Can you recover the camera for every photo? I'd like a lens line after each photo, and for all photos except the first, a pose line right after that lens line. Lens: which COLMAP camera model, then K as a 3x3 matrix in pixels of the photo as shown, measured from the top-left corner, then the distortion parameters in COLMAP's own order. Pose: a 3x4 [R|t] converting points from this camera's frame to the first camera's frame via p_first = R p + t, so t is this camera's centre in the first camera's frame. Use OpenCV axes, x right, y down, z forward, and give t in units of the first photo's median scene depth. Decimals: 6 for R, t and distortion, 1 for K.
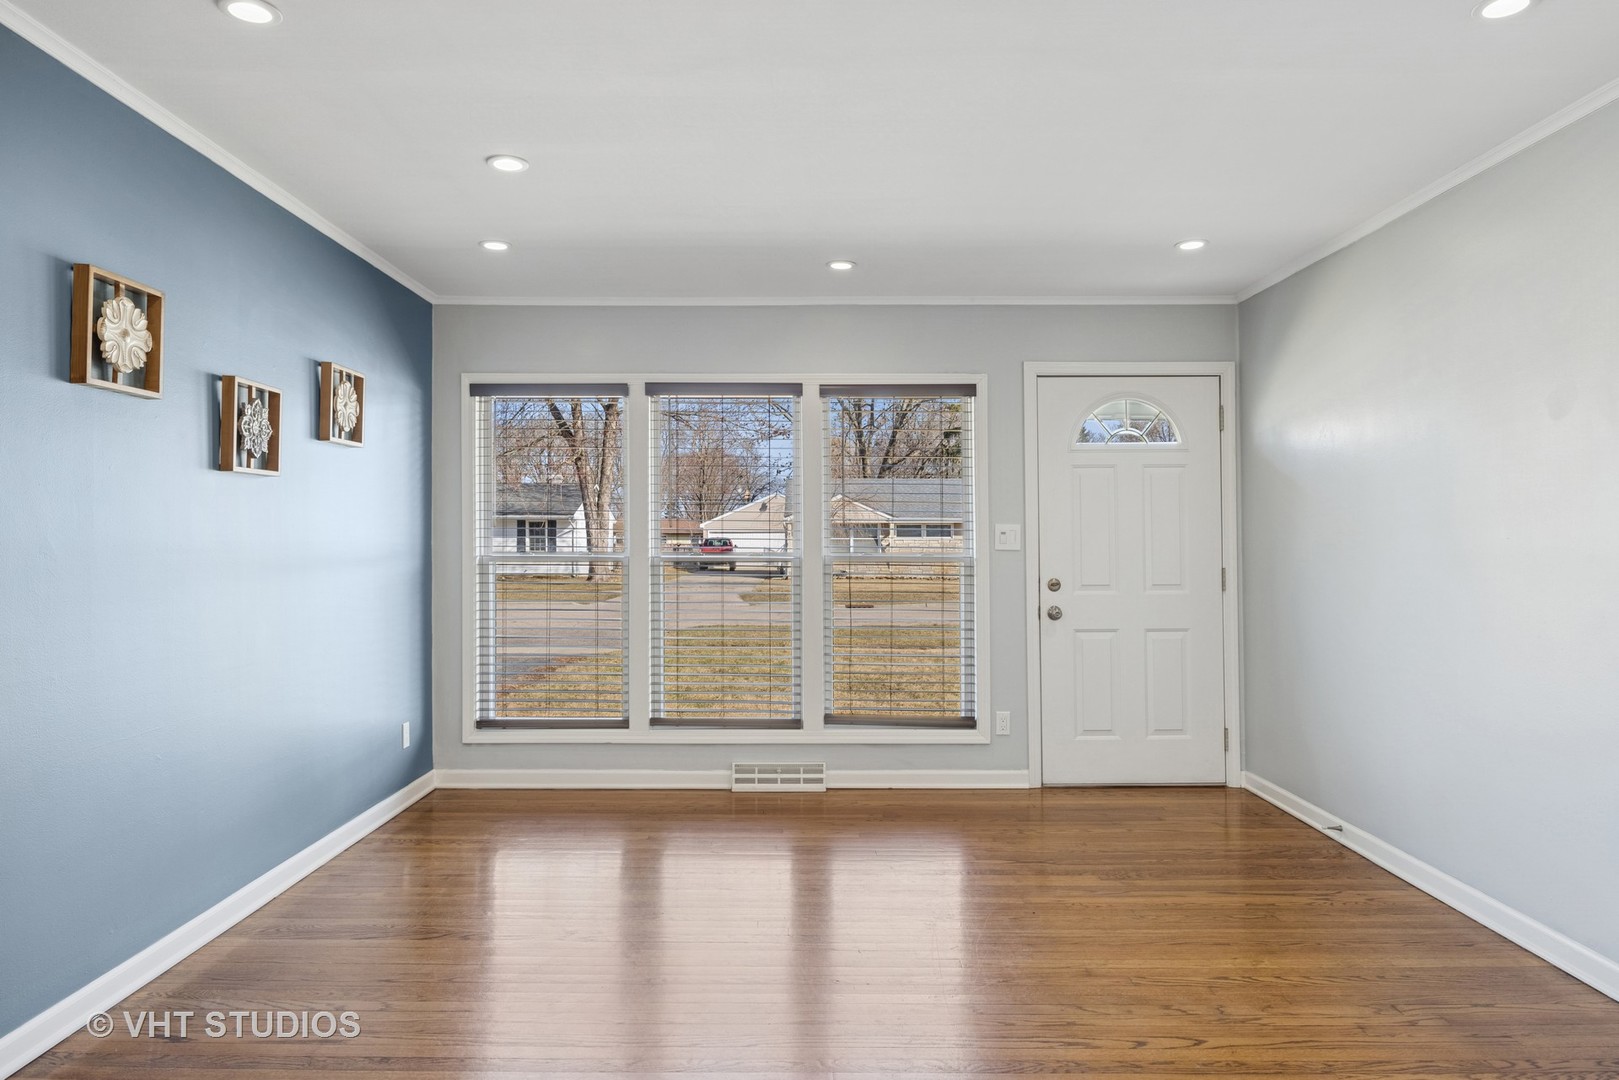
lens RADIAL K [[1011.9, 0, 803.5], [0, 1011.9, 536.1], [0, 0, 1]] dist [-0.019100, 0.007722]
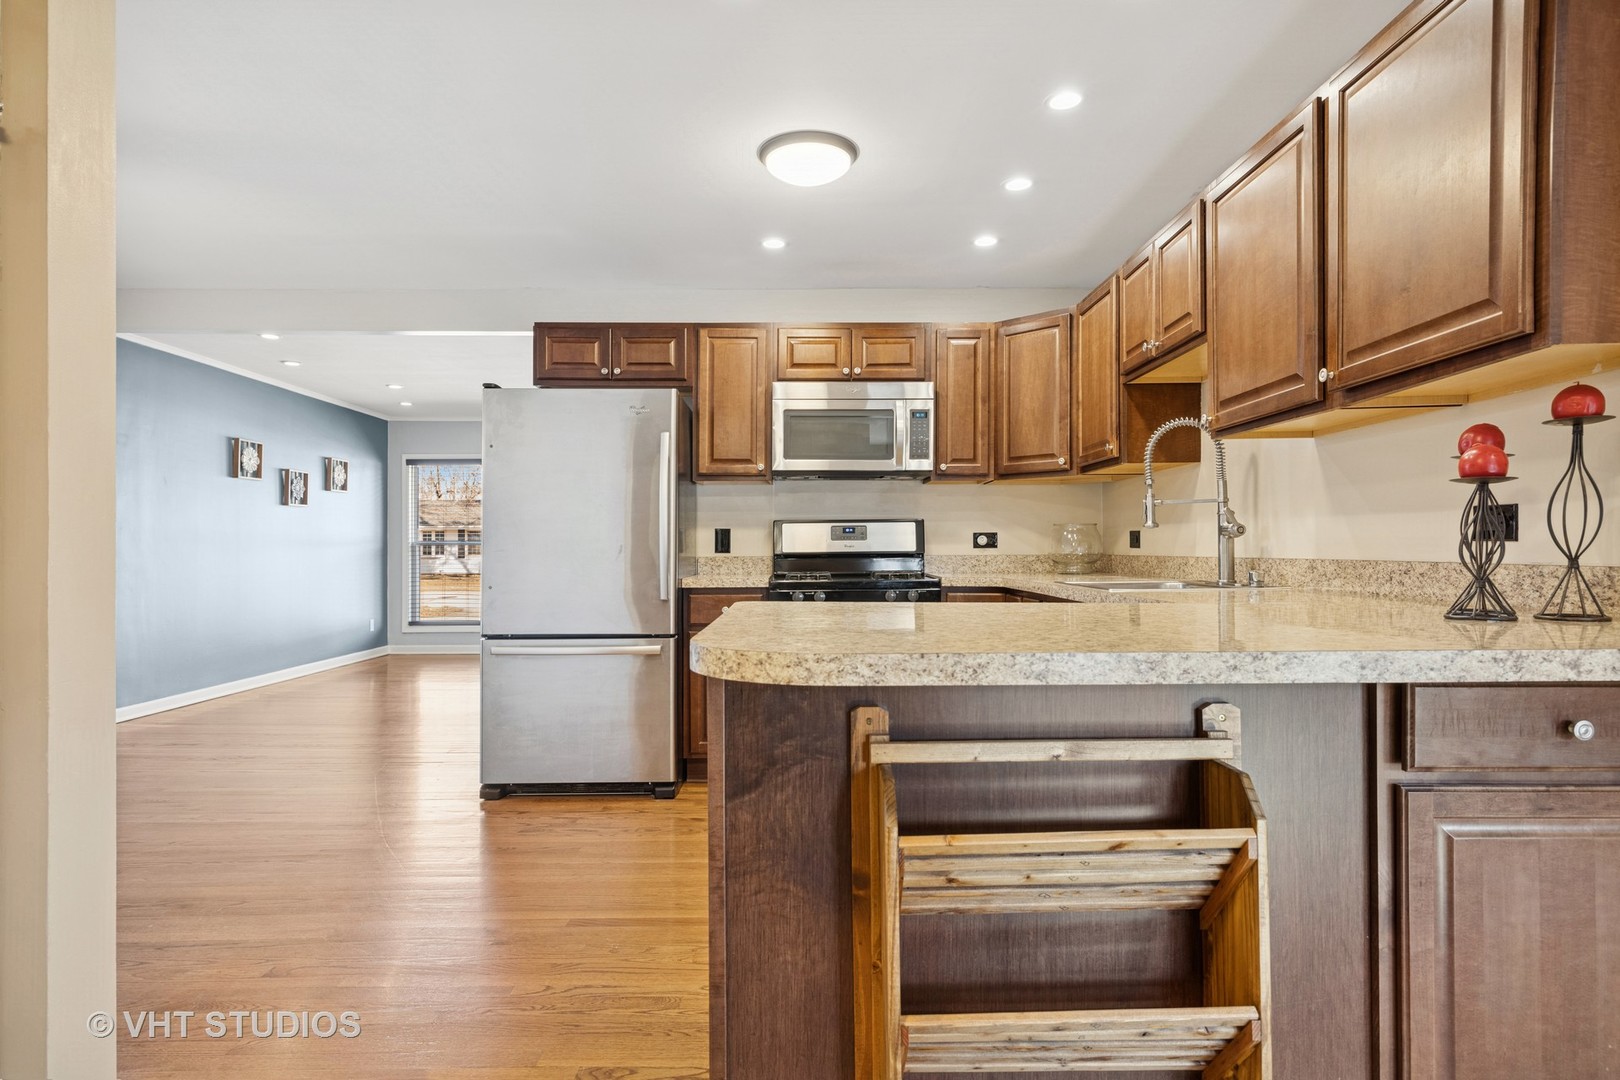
lens RADIAL K [[915.0, 0, 819.3], [0, 915.0, 537.4], [0, 0, 1]] dist [-0.010535, 0.003244]
pose [[0.999993, -0.002778, -0.002478, 0.530189], [0.002761, 0.999972, -0.006963, 0.025435], [0.002497, 0.006956, 0.999973, -0.885860]]
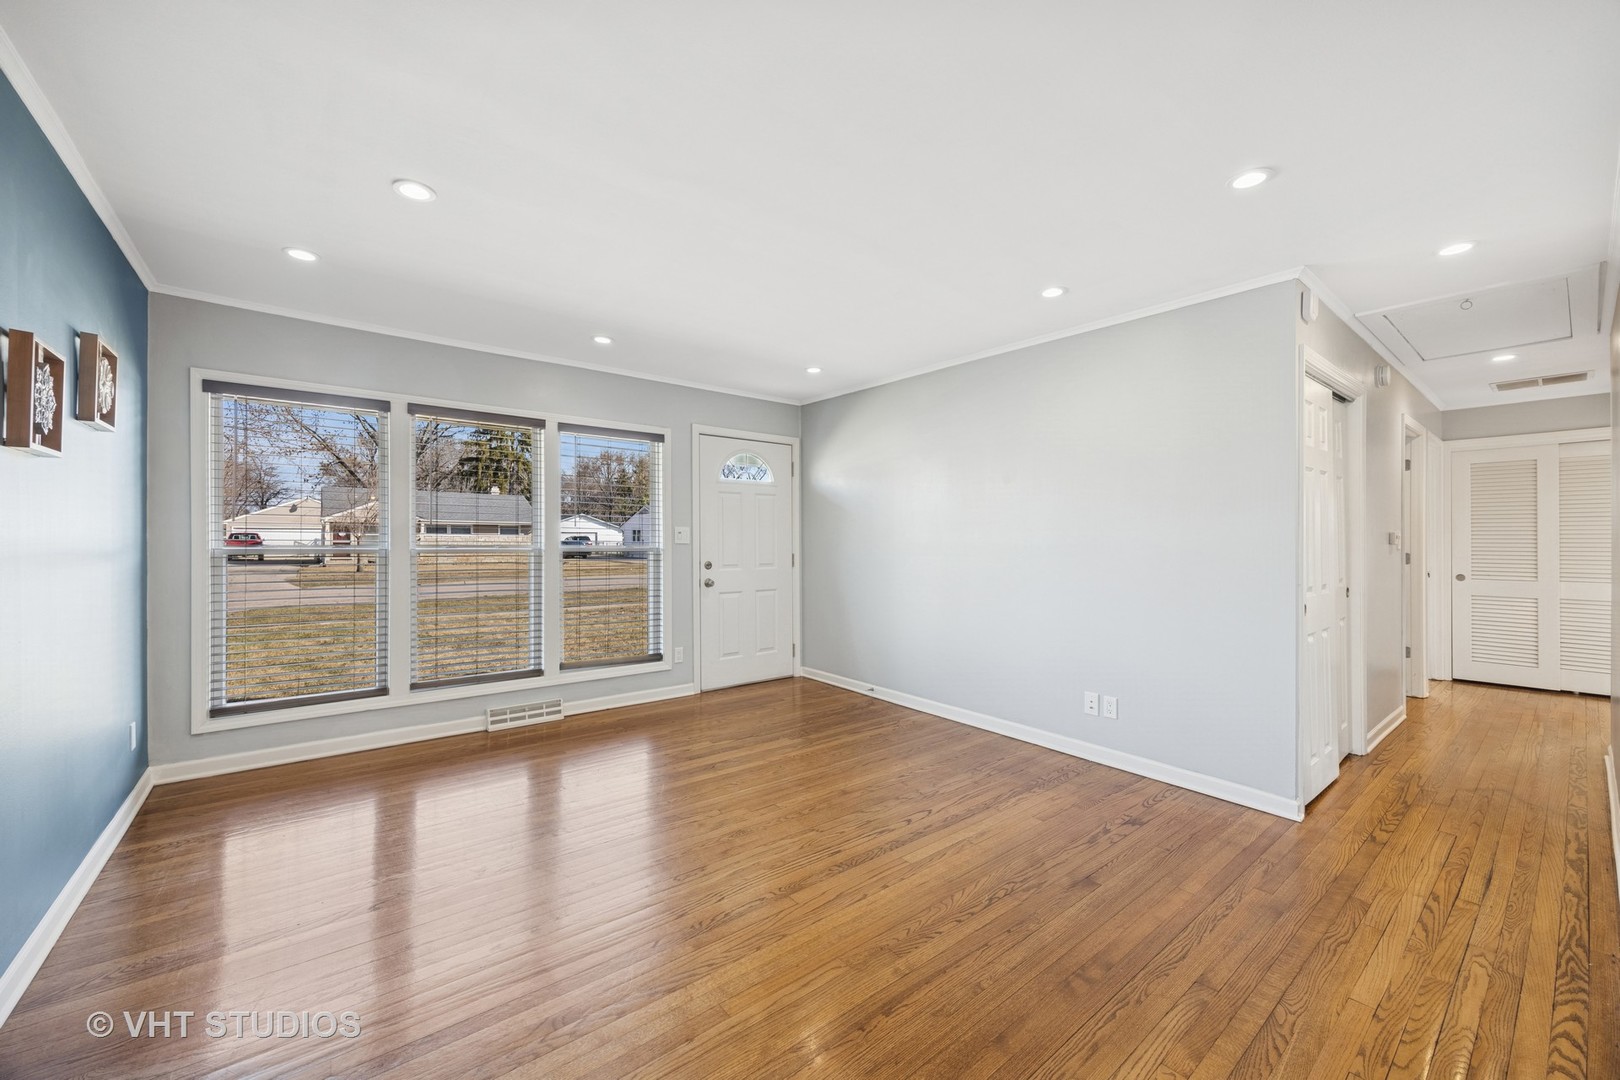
lens RADIAL K [[623.7, 0, 812.7], [0, 623.7, 540.0], [0, 0, 1]] dist [-0.007044, -0.000063]
pose [[0.774044, 0.004230, 0.633118, -0.252249], [-0.009582, 0.999941, 0.005034, 0.001590], [-0.633060, -0.009963, 0.774039, 0.130965]]
